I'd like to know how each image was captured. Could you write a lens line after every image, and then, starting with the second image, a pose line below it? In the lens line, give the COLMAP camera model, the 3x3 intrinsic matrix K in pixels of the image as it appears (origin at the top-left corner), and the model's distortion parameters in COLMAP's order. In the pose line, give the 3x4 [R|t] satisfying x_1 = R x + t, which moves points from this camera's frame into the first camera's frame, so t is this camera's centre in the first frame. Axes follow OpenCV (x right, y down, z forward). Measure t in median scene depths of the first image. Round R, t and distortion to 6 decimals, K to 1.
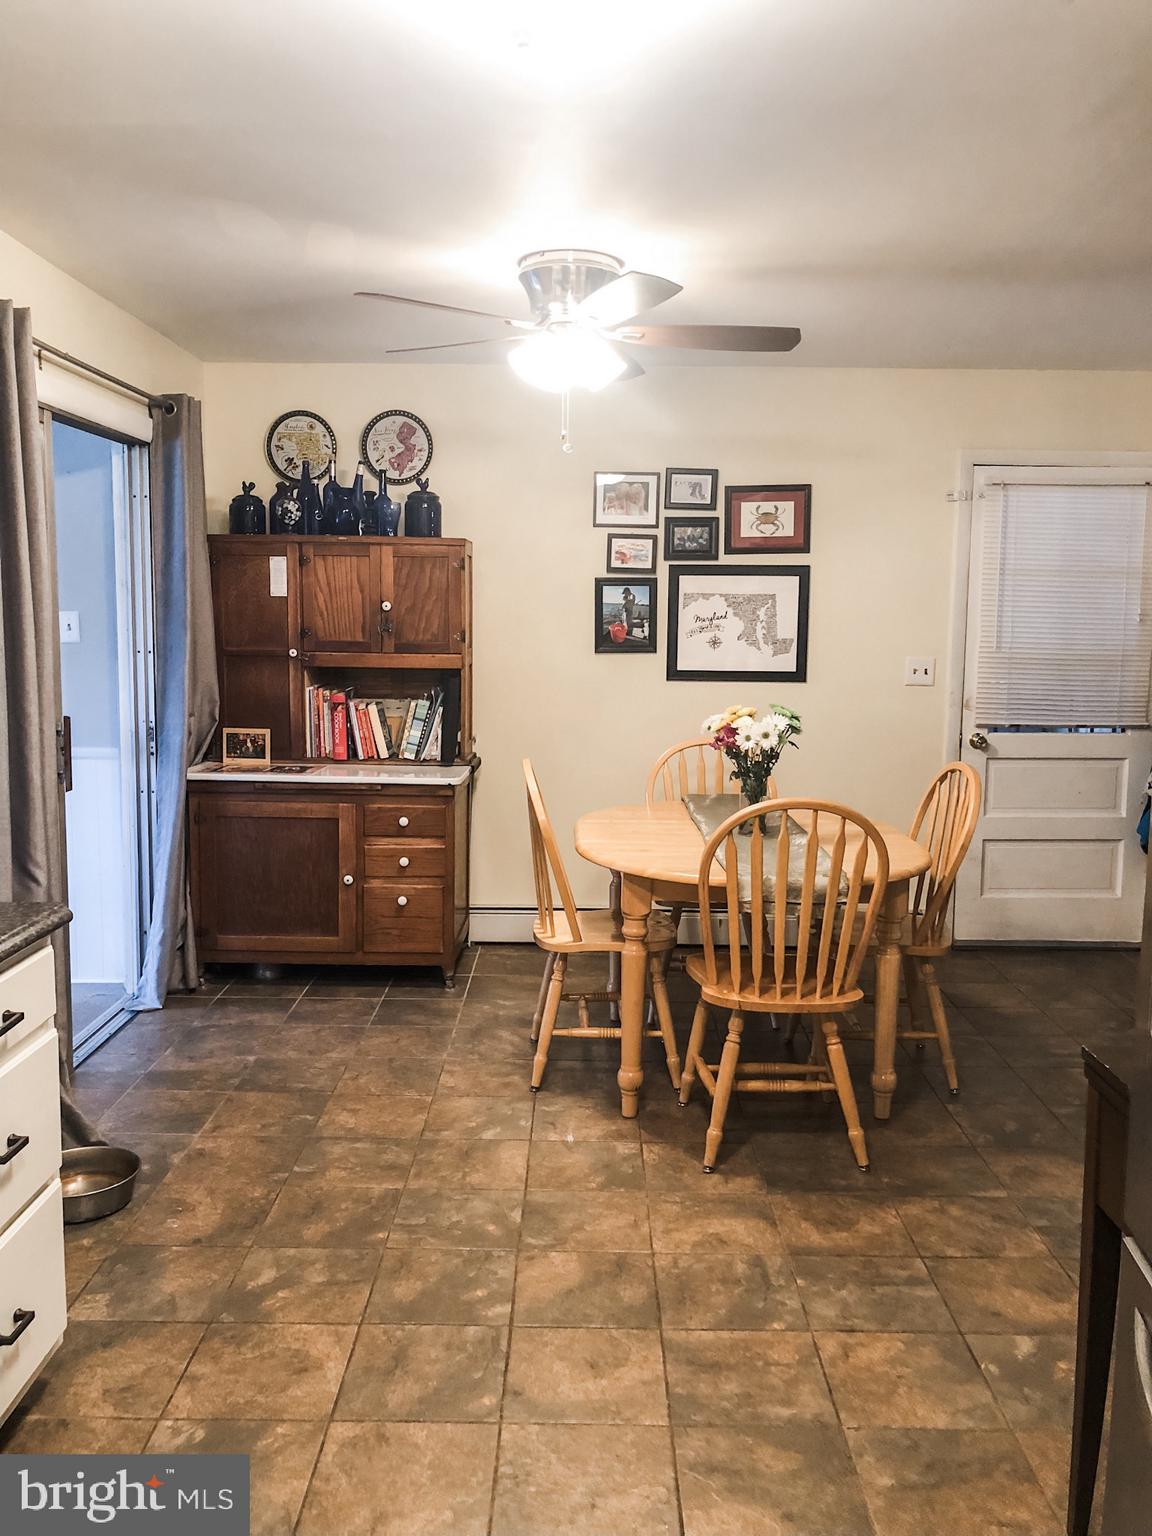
lens RADIAL K [[1240.7, 0, 577.2], [0, 1240.7, 766.8], [0, 0, 1]] dist [0.016081, -0.027166]
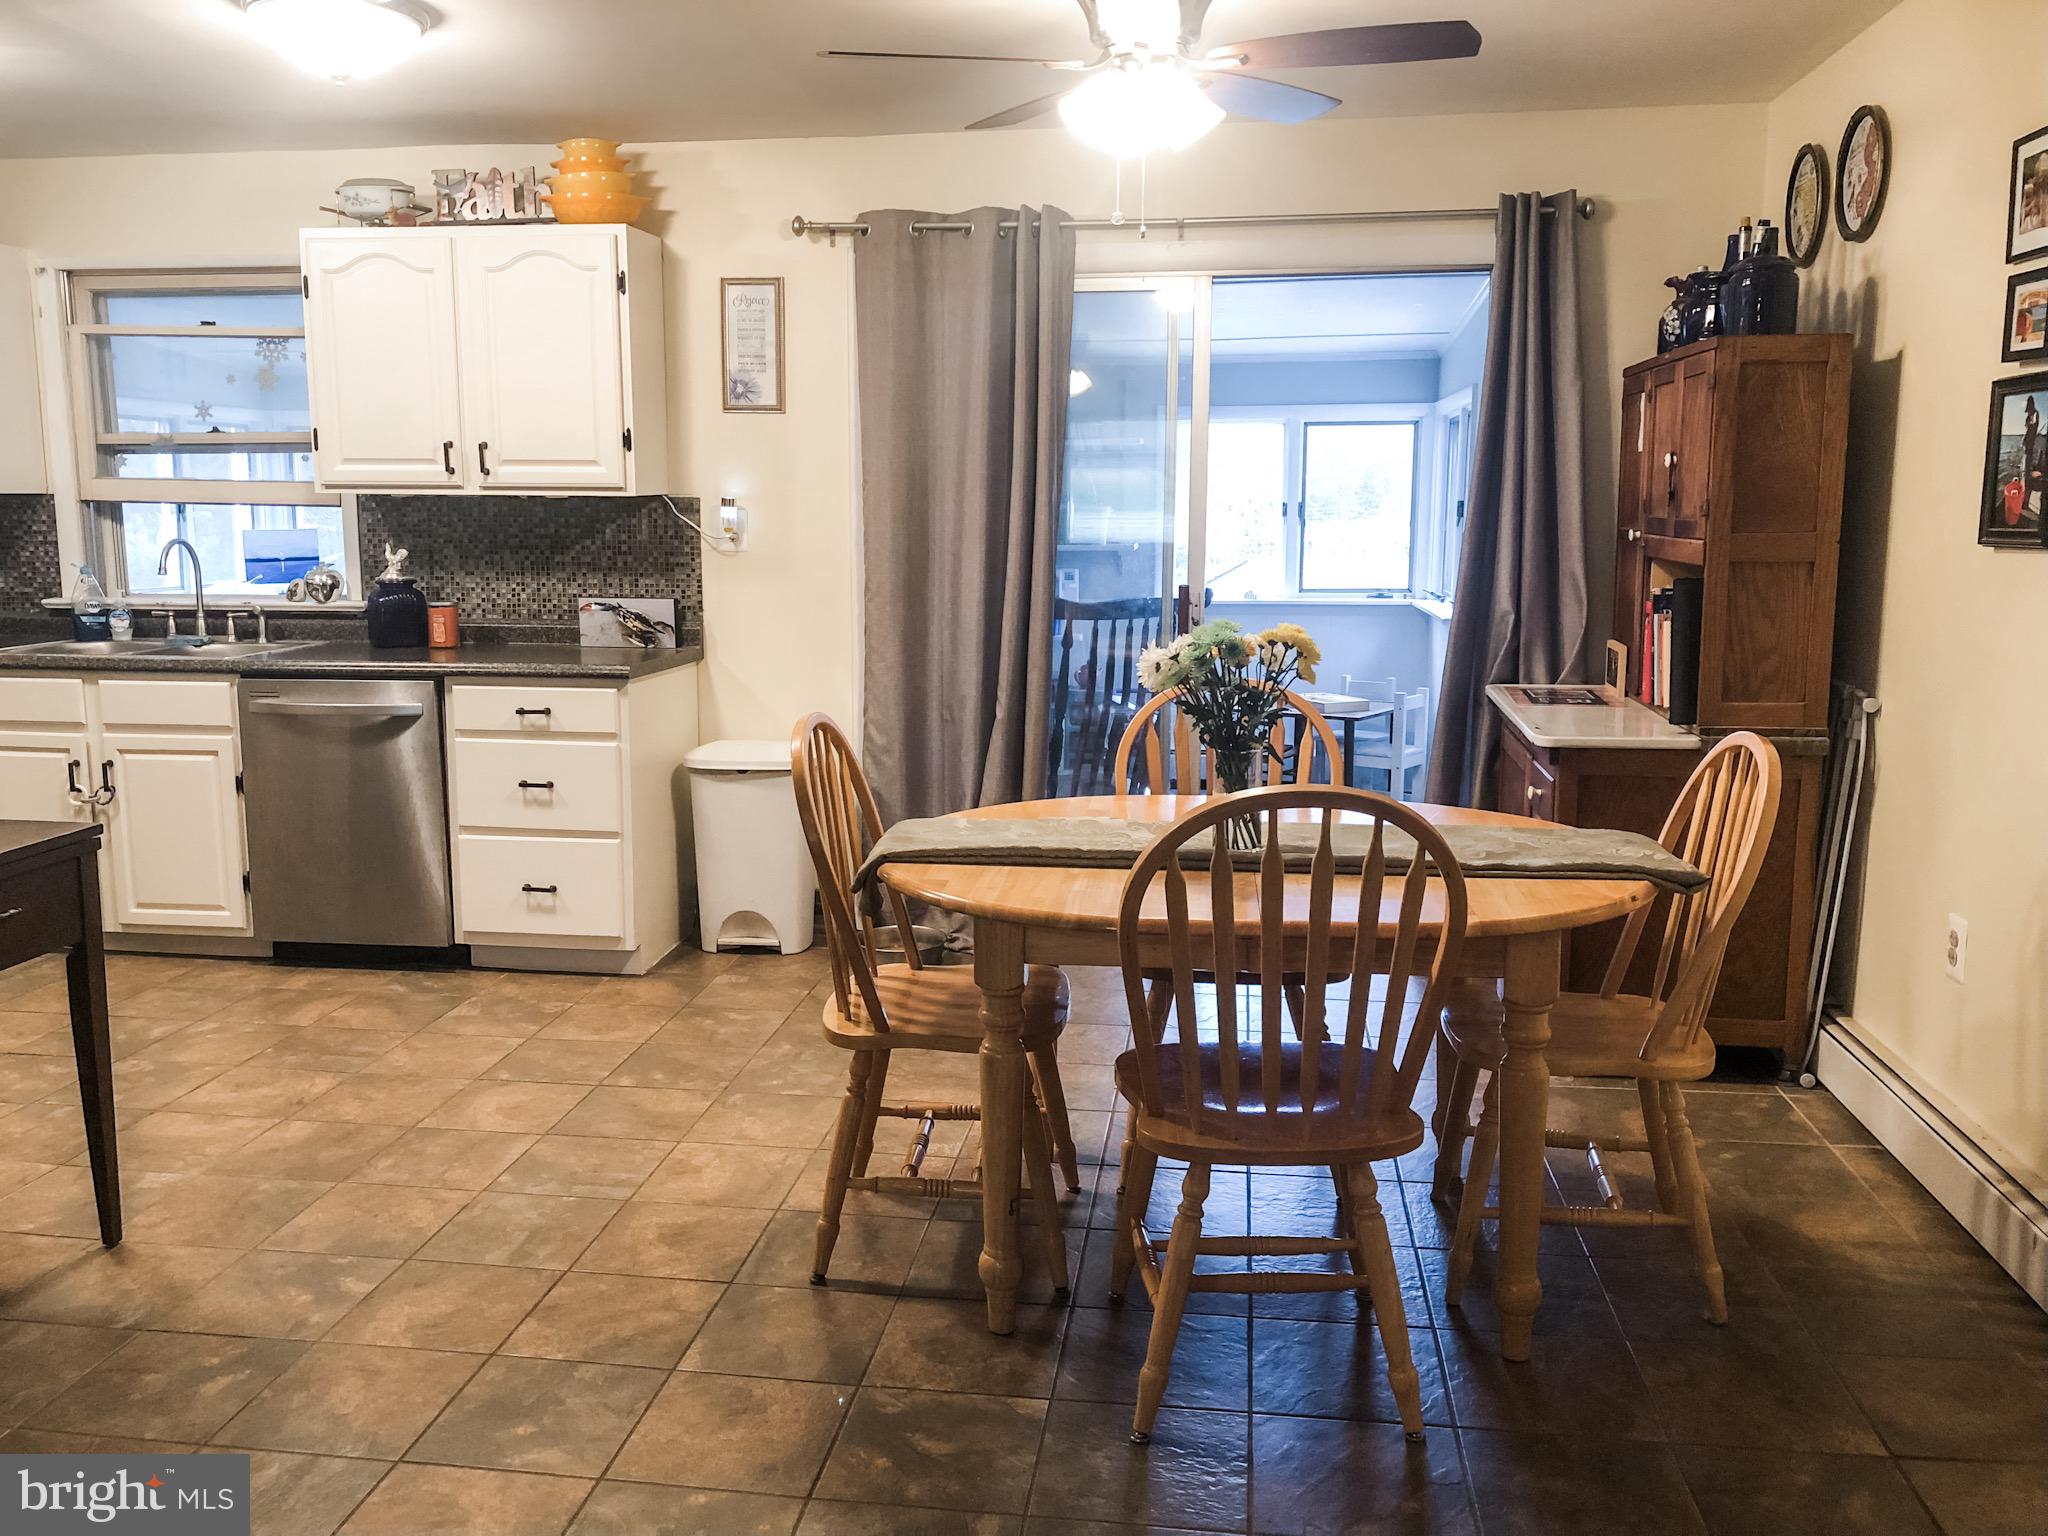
lens RADIAL K [[1654.2, 0, 1017.0], [0, 1654.2, 769.9], [0, 0, 1]] dist [0.016081, -0.027166]
pose [[-0.123263, 0.156417, -0.979969, 1.338874], [-0.118077, 0.978173, 0.170982, -0.148647], [0.985324, 0.136788, -0.102103, 1.462423]]
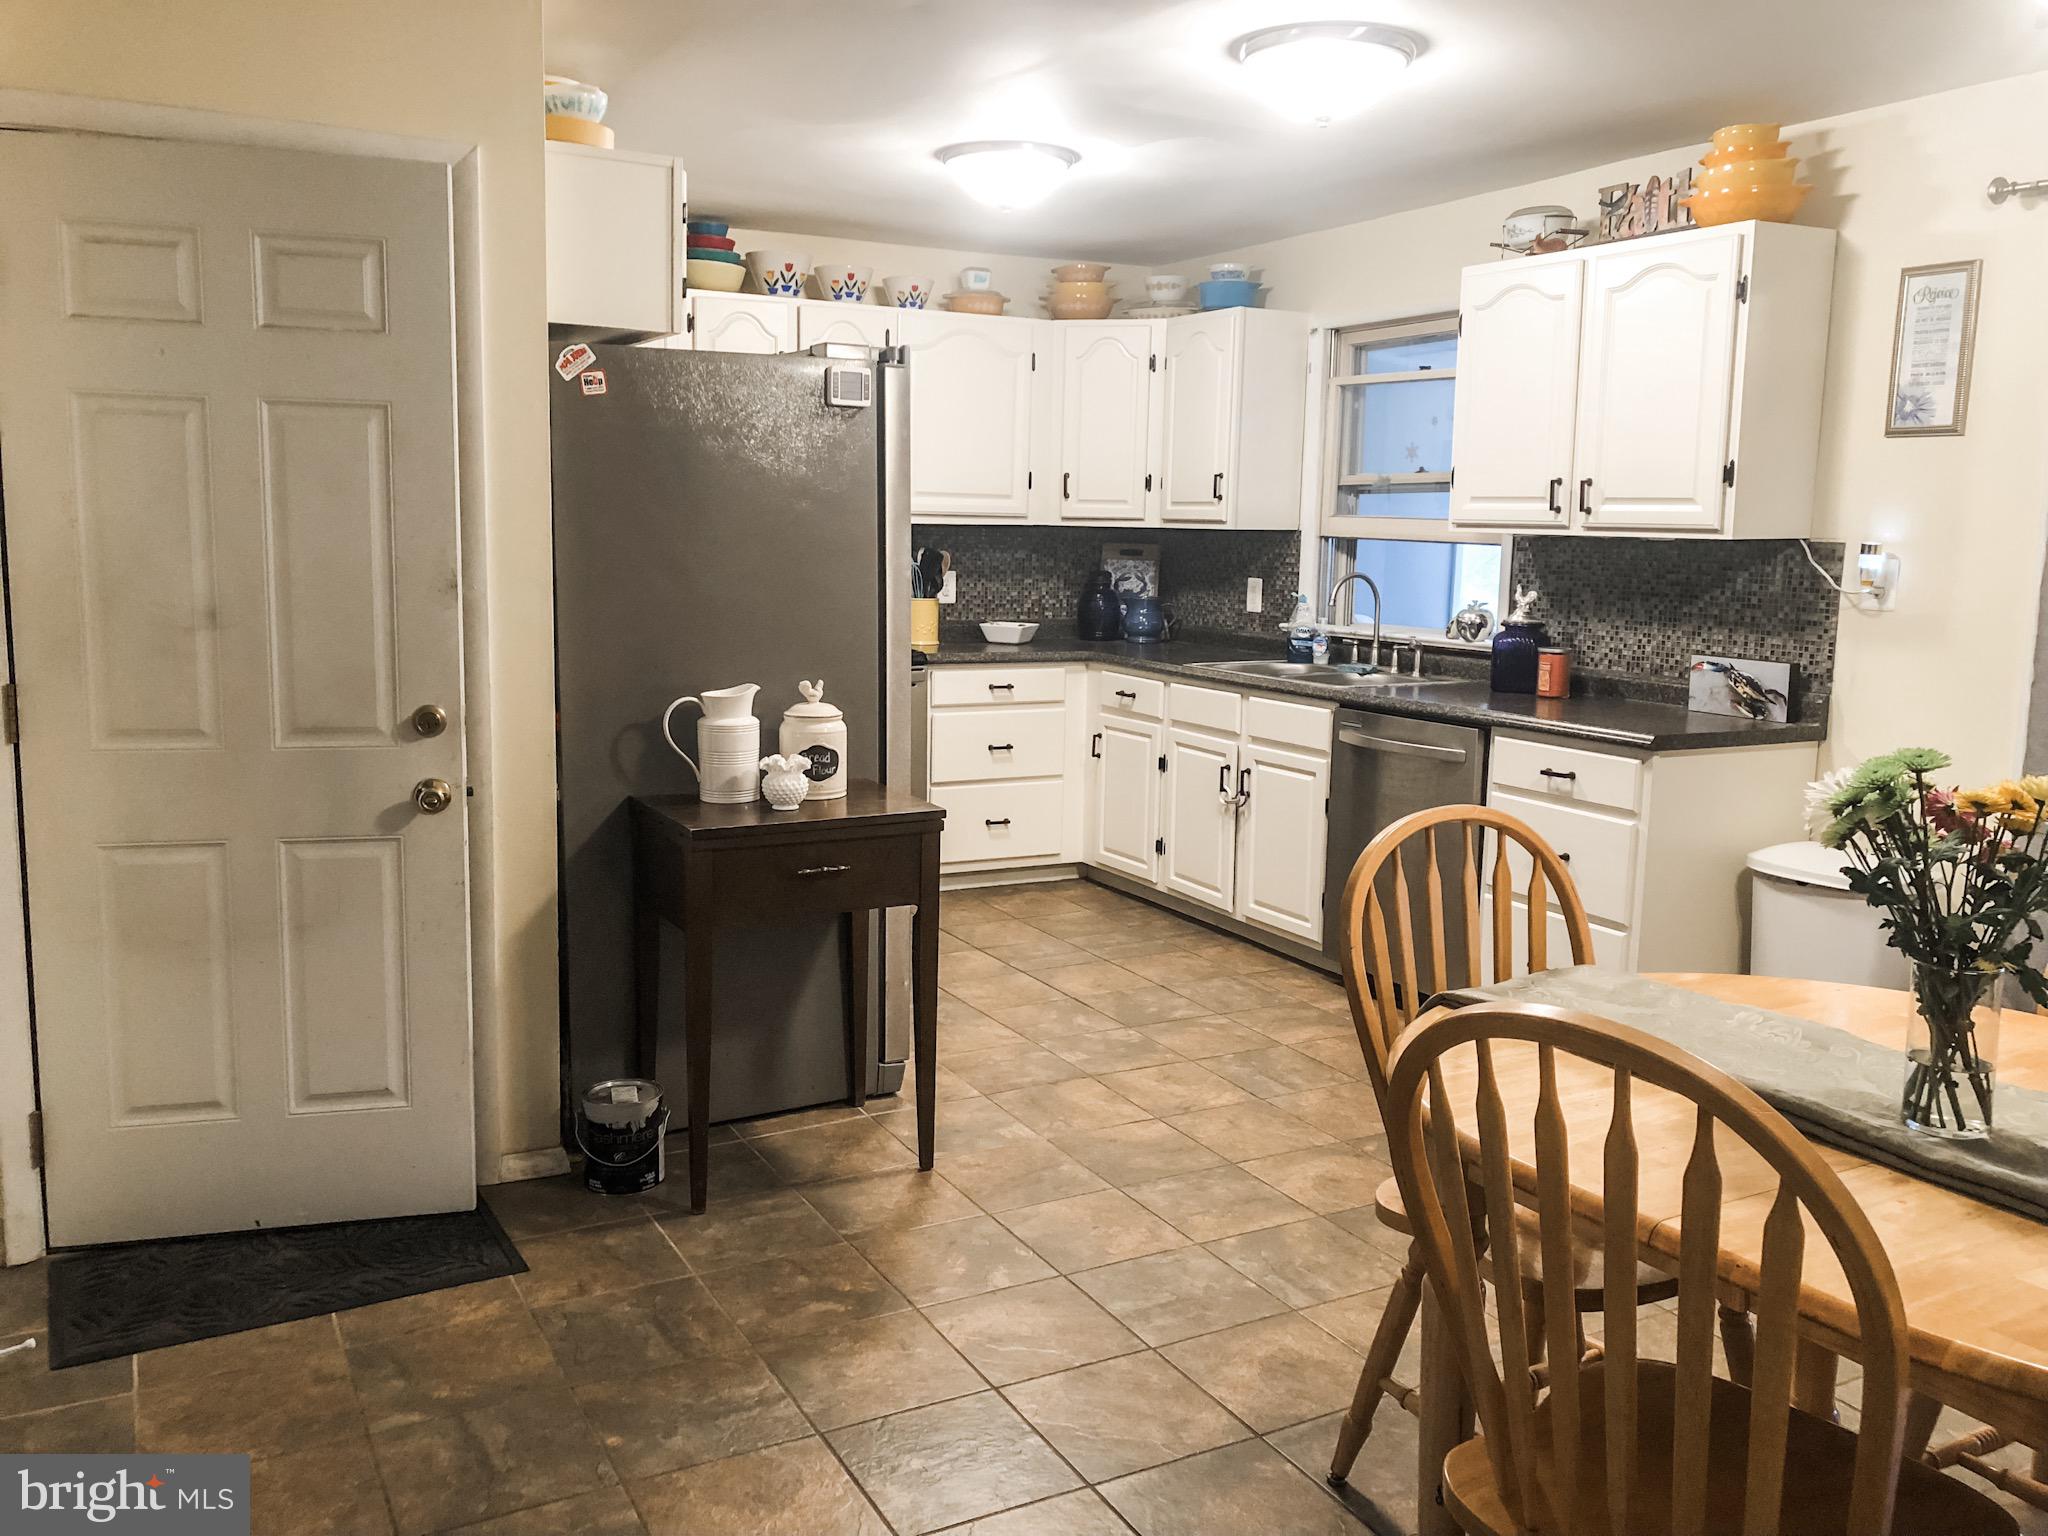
lens RADIAL K [[1654.2, 0, 1016.6], [0, 1654.2, 768.3], [0, 0, 1]] dist [0.016081, -0.027166]
pose [[-0.874969, 0.051597, -0.481423, 0.885733], [-0.077870, 0.966366, 0.245098, -0.204020], [0.477877, 0.251942, -0.841522, 1.864914]]
